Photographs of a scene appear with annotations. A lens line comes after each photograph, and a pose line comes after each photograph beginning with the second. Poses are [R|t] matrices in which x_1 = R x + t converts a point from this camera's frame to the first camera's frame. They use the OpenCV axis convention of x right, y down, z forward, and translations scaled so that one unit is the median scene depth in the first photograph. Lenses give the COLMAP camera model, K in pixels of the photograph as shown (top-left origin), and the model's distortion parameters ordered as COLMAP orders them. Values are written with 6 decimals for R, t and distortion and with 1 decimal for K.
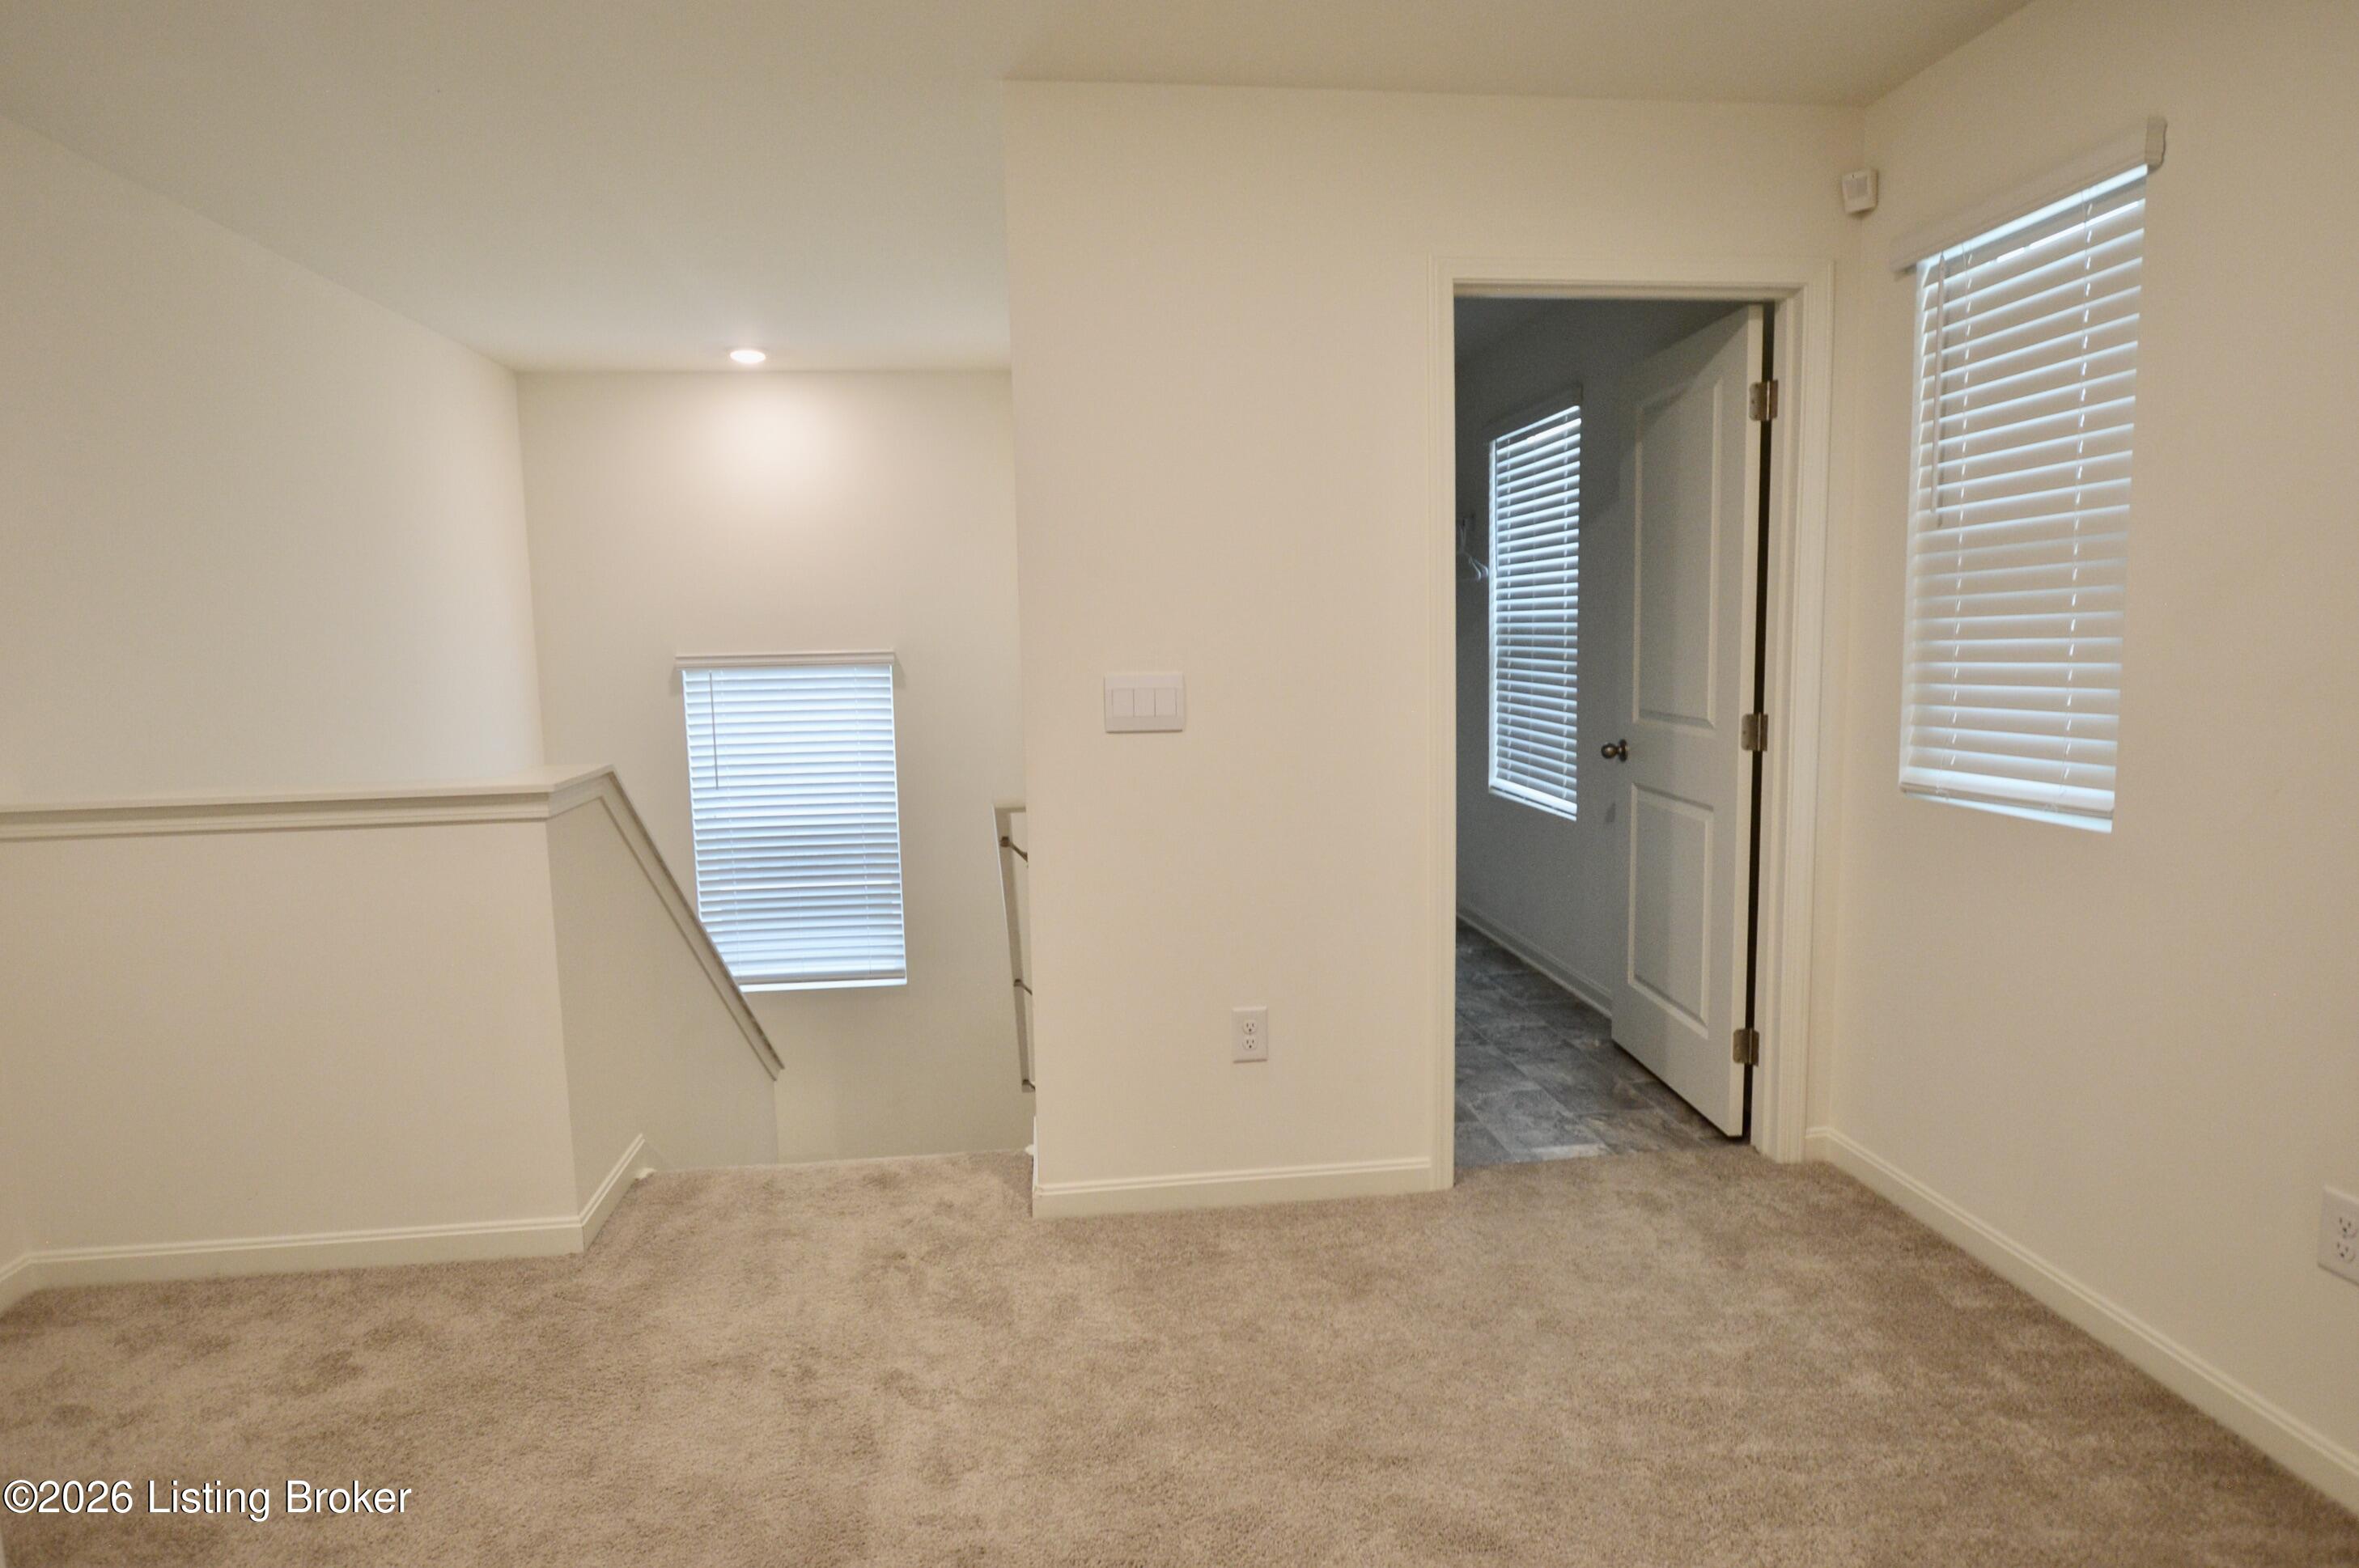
lens RADIAL K [[1281.7, 0, 1098.8], [0, 1281.7, 821.4], [0, 0, 1]] dist [-0.023269, 0.001550]
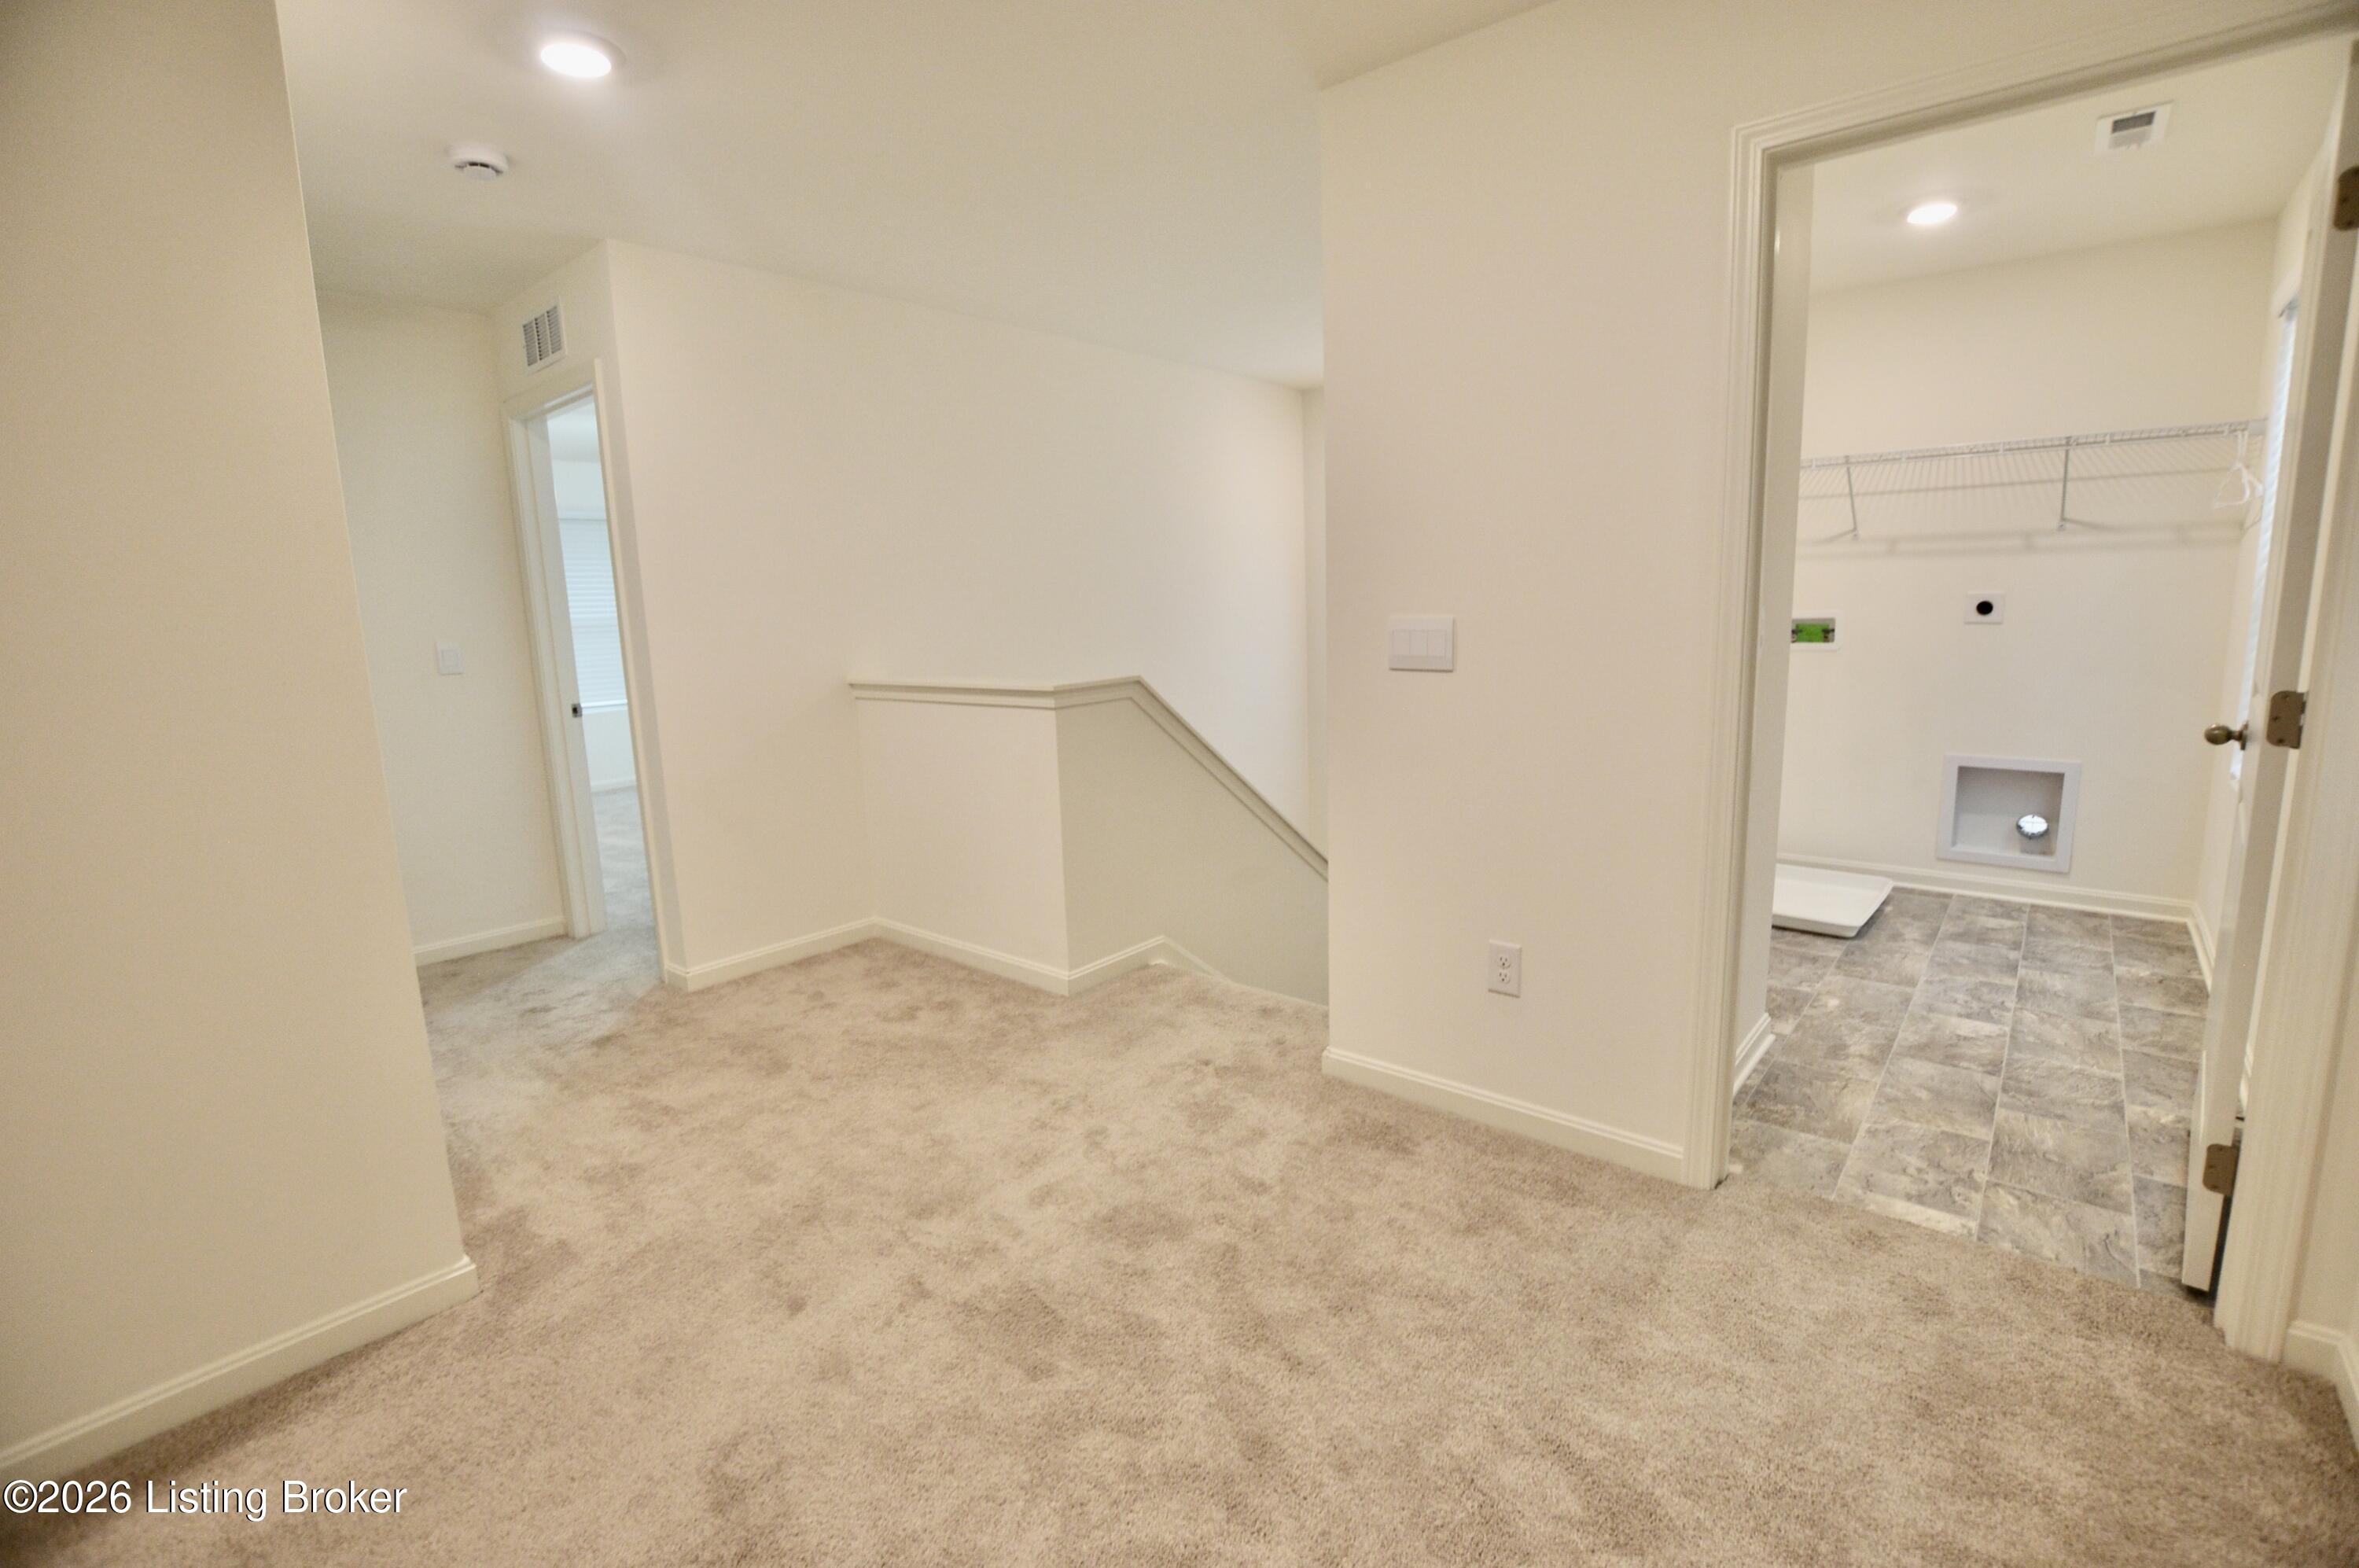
lens RADIAL K [[1011.8, 0, 1192.2], [0, 1011.8, 800.7], [0, 0, 1]] dist [-0.028903, 0.002095]
pose [[0.701552, 0.137358, -0.699255, 0.524180], [-0.087537, 0.990427, 0.106730, -0.035643], [0.707222, -0.013666, 0.706860, 0.260195]]
